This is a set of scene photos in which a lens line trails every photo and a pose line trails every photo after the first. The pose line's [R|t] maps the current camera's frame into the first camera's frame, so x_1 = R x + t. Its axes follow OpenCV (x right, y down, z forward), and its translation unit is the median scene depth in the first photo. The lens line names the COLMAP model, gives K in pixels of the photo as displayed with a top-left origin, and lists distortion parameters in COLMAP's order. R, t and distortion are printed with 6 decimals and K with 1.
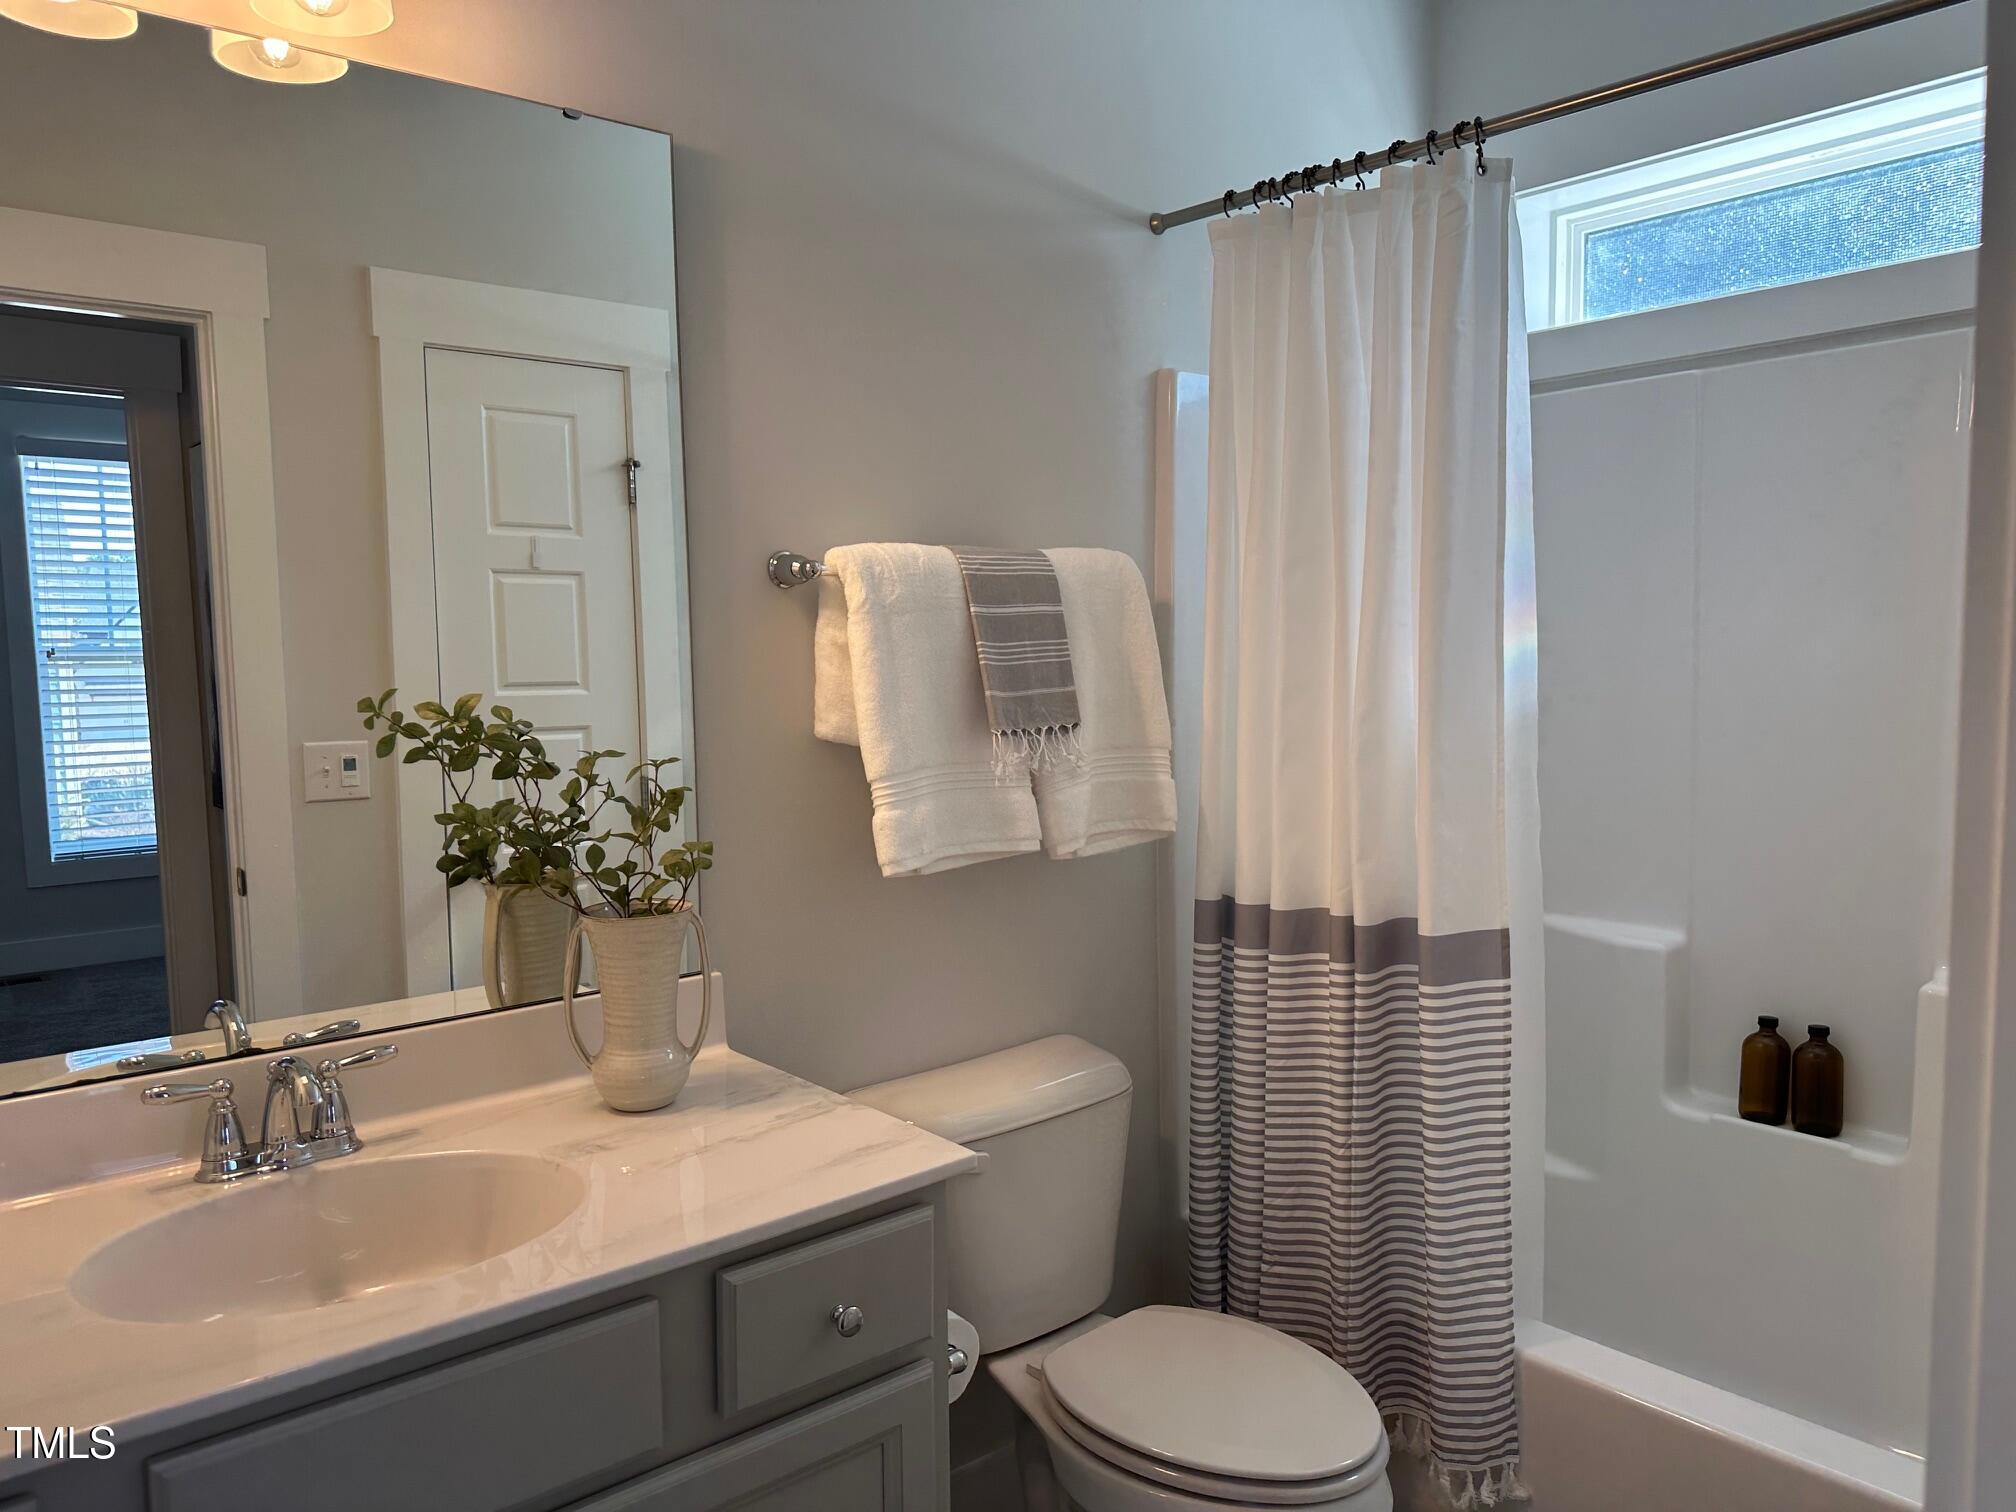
lens RADIAL K [[1437.6, 0, 1008.0], [0, 1437.6, 756.0], [0, 0, 1]] dist [0.120908, -0.174093]
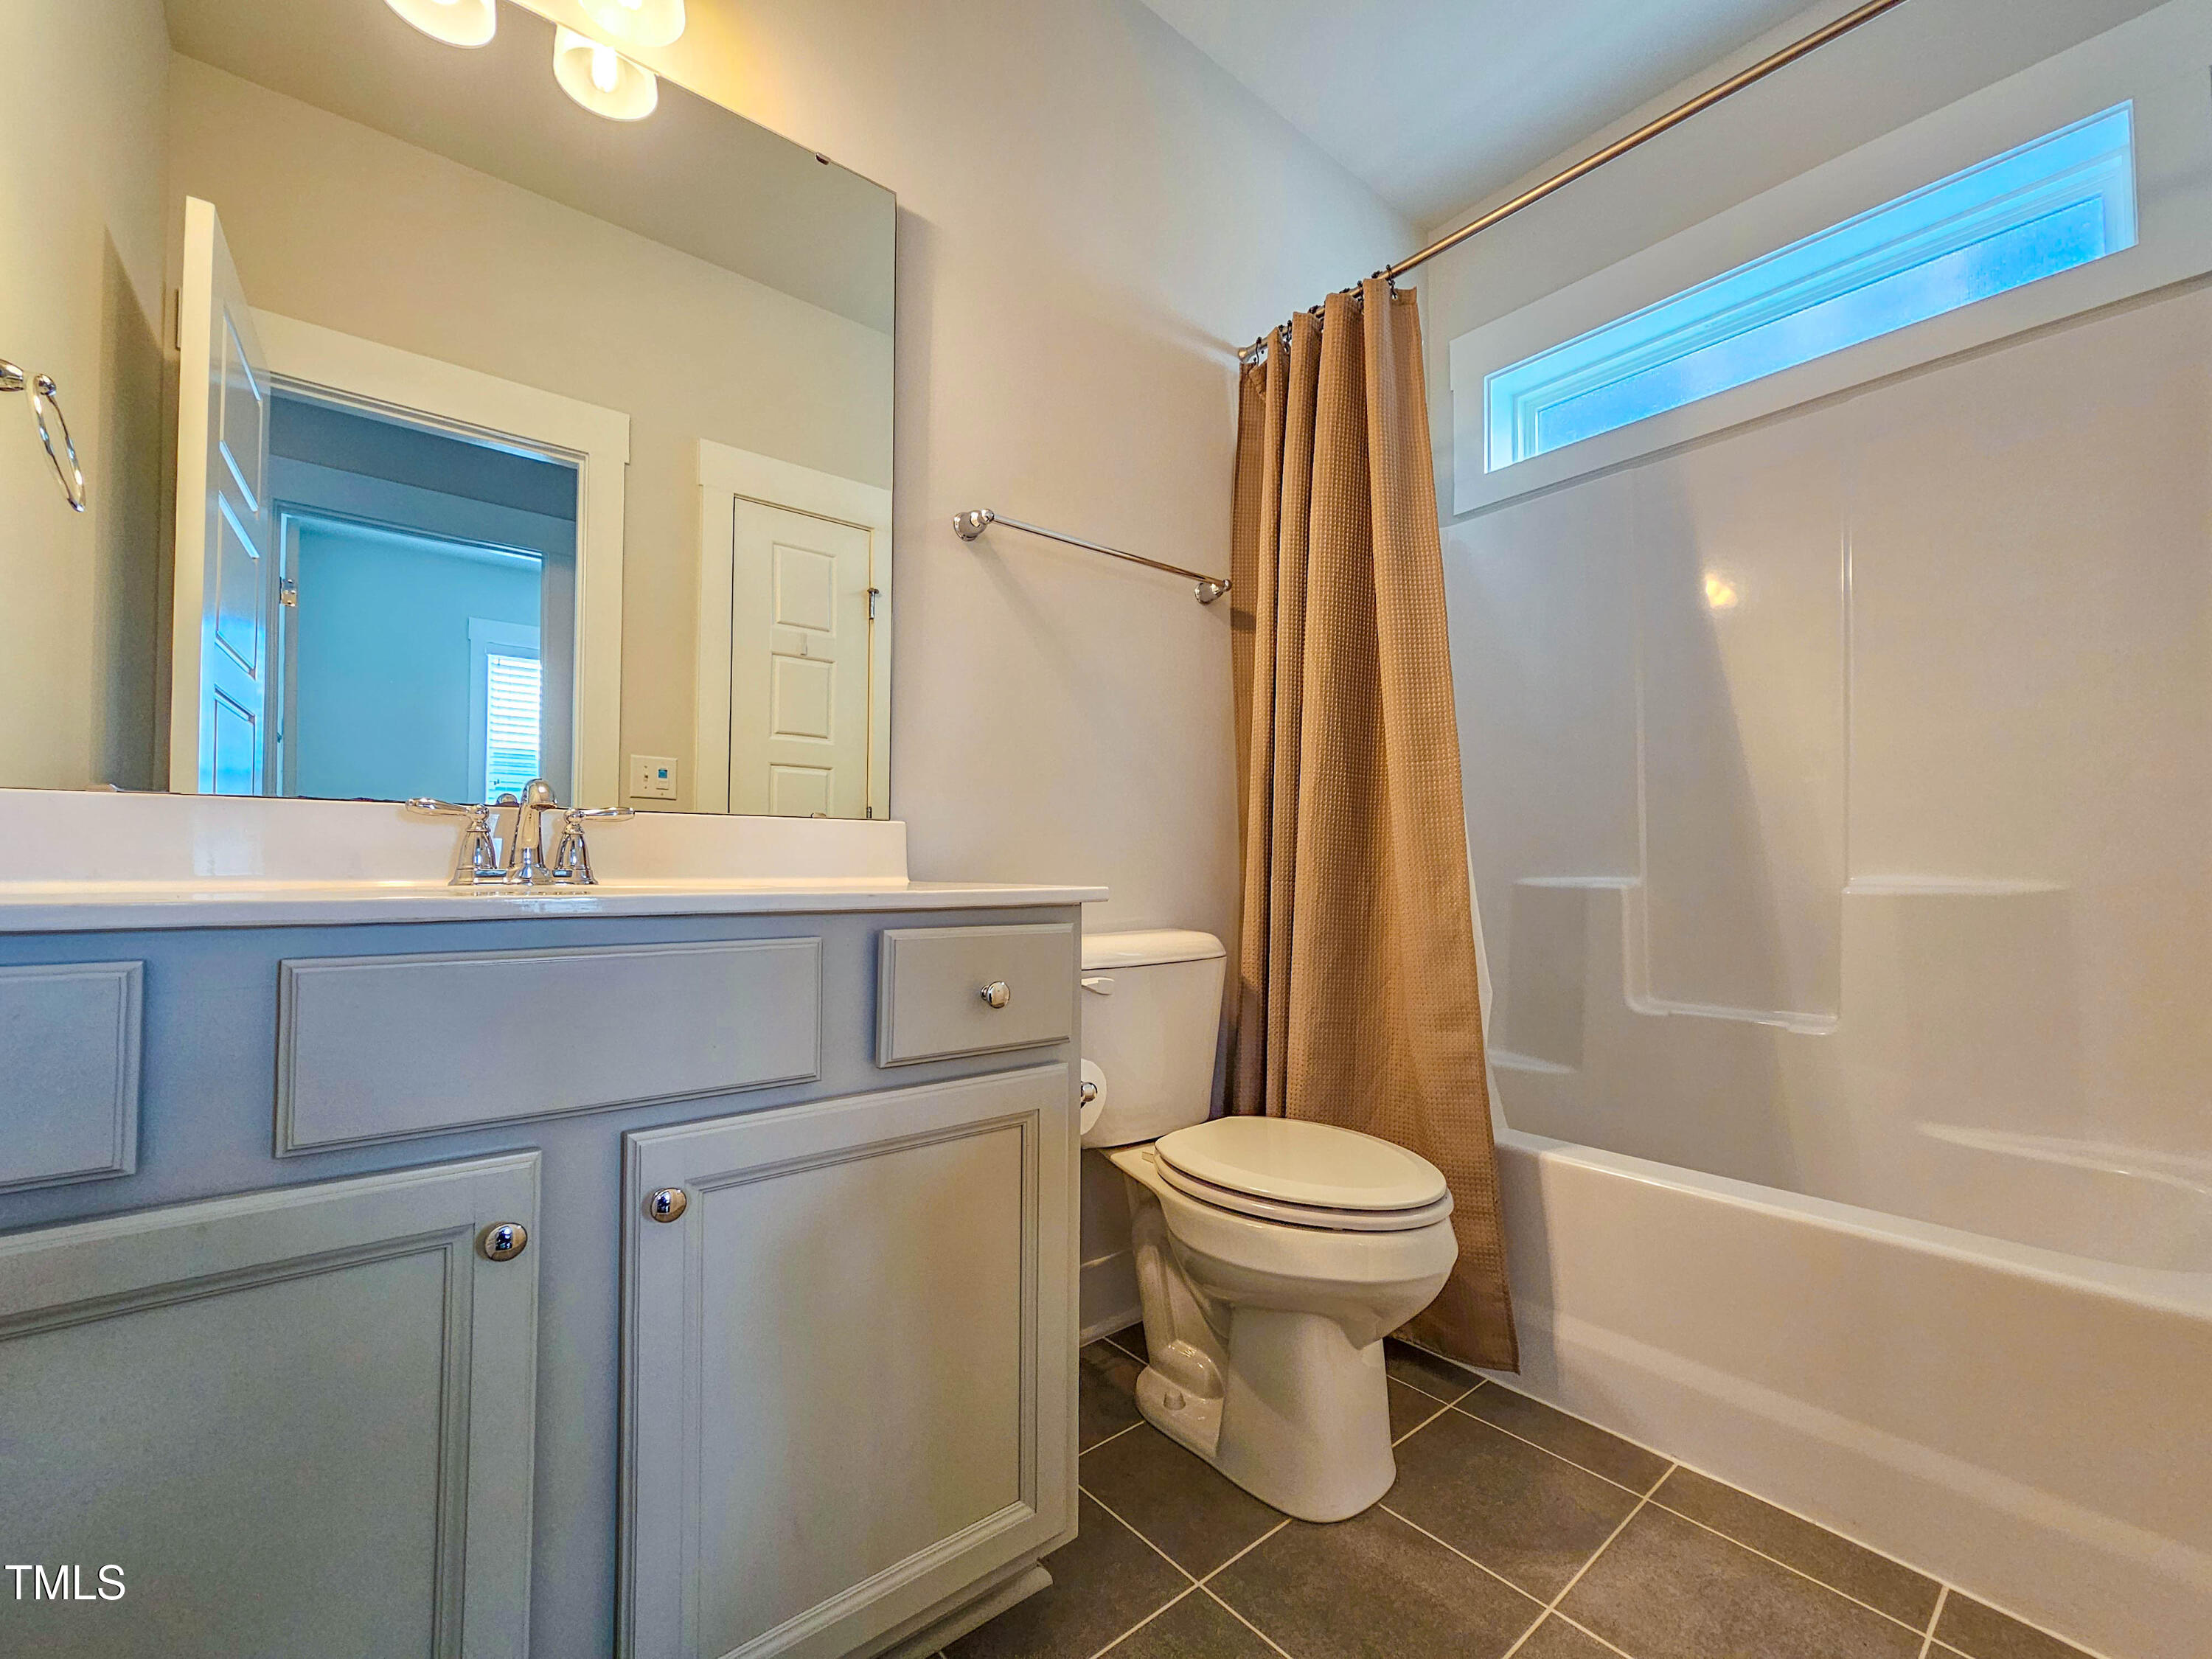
lens RADIAL K [[921.7, 0, 1106.0], [0, 921.7, 829.5], [0, 0, 1]] dist [-0.000808, -0.000007]
pose [[0.999717, 0.016931, -0.016711, -0.009023], [-0.018582, 0.994388, -0.104154, 0.207466], [0.014854, 0.104435, 0.994421, 0.181875]]
